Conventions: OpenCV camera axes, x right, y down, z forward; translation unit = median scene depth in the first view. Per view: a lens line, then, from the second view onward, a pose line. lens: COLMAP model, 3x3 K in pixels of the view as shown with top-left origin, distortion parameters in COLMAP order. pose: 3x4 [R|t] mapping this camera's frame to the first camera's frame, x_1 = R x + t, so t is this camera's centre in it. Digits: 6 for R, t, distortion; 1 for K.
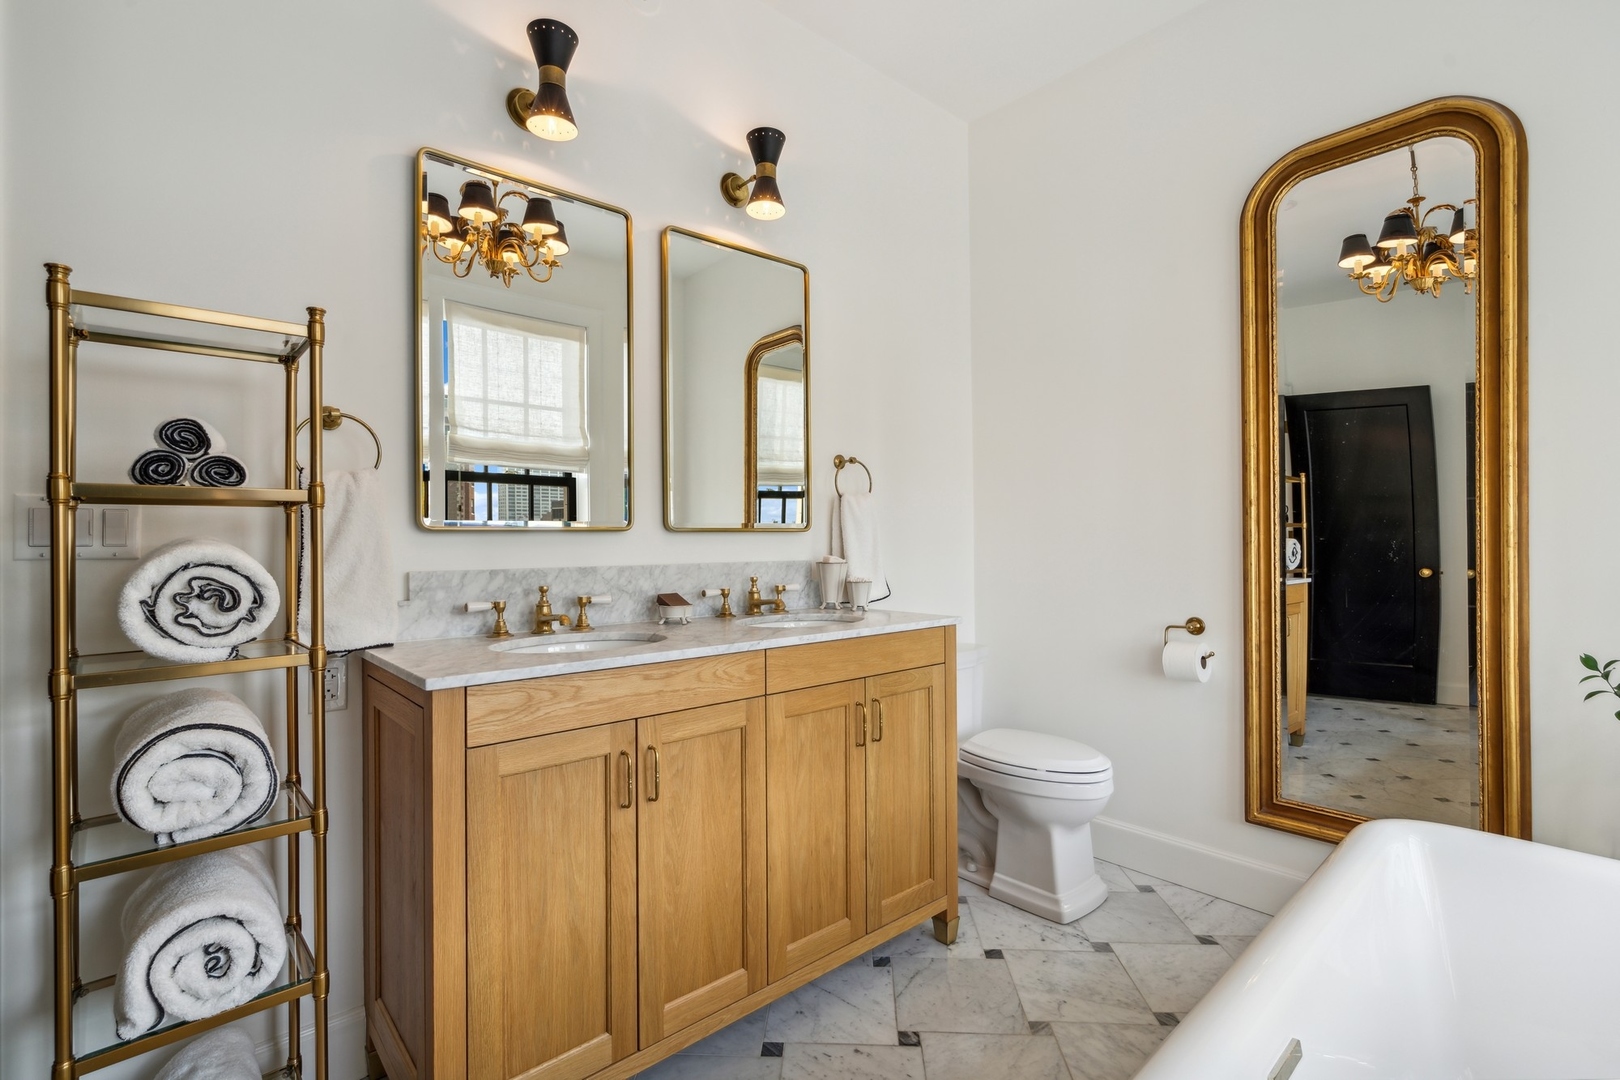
lens RADIAL K [[741.8, 0, 805.0], [0, 741.8, 530.4], [0, 0, 1]] dist [-0.003758, 0.001242]
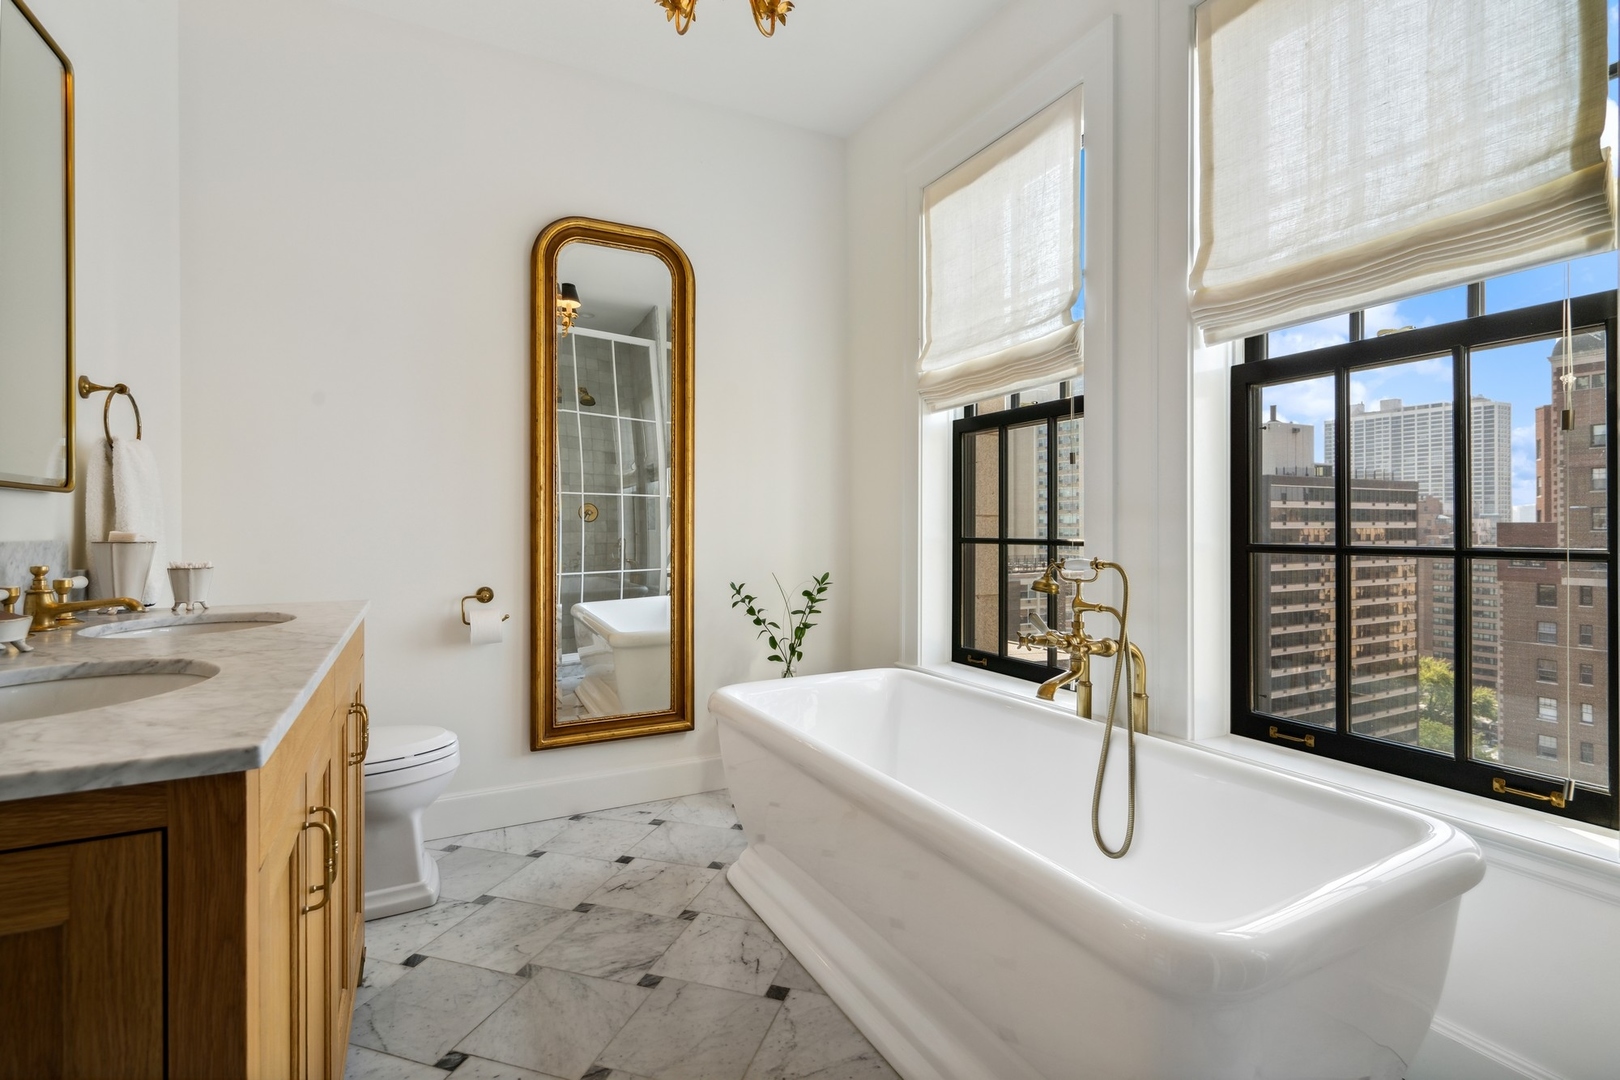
lens RADIAL K [[741.8, 0, 805.0], [0, 741.8, 530.4], [0, 0, 1]] dist [-0.003758, 0.001242]
pose [[0.241034, 0.003545, 0.970510, -0.516914], [-0.011007, 0.999939, -0.000919, 0.031637], [-0.970454, -0.010461, 0.241059, 0.306479]]
